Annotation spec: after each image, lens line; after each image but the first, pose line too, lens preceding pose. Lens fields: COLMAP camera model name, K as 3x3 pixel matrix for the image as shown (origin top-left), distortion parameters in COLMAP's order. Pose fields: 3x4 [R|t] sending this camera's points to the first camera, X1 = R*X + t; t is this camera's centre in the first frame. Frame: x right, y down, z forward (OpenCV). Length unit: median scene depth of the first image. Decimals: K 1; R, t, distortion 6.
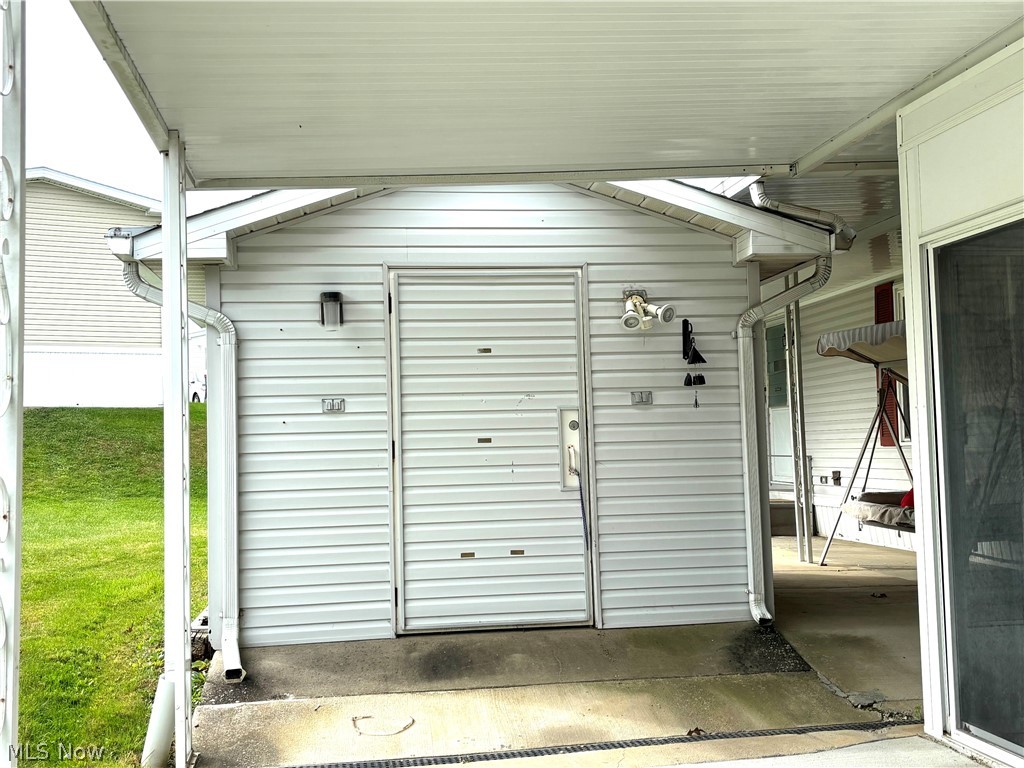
lens RADIAL K [[1121.1, 0, 512.0], [0, 1121.1, 384.0], [0, 0, 1]] dist [0.010630, -0.013429]
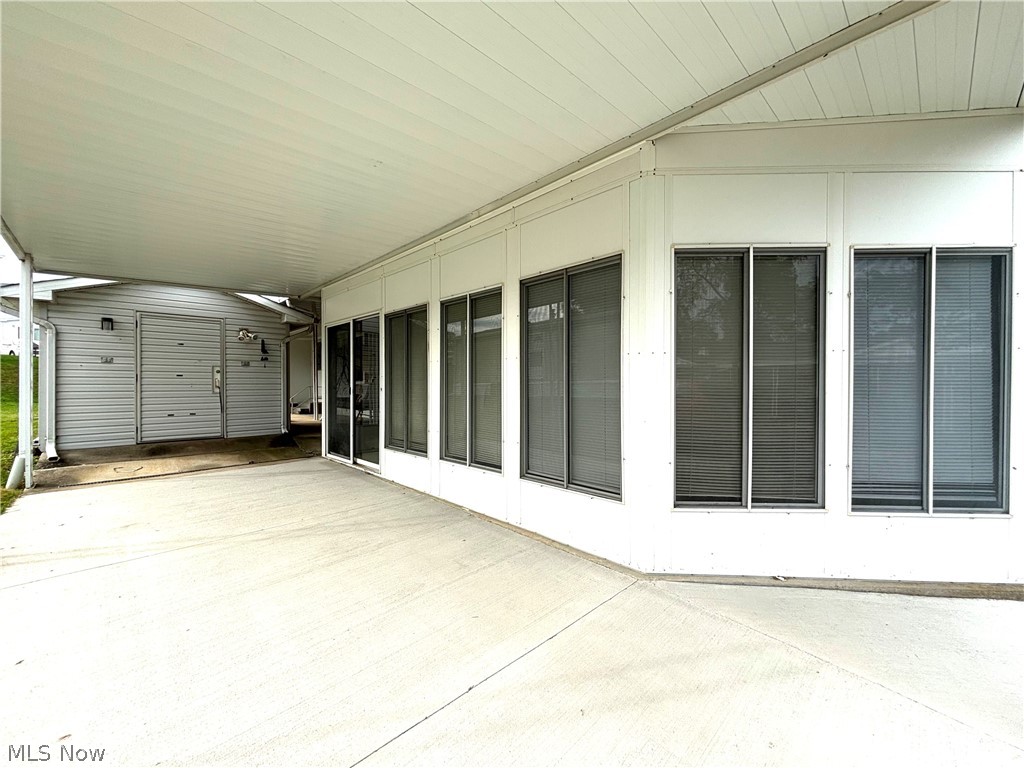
lens RADIAL K [[411.8, 0, 512.0], [0, 411.8, 384.0], [0, 0, 1]] dist [-0.002688, -0.000441]
pose [[0.812877, 0.026871, 0.581816, 0.057218], [-0.052946, 0.998208, 0.027871, -0.002348], [-0.580025, -0.053461, 0.812843, -0.358743]]
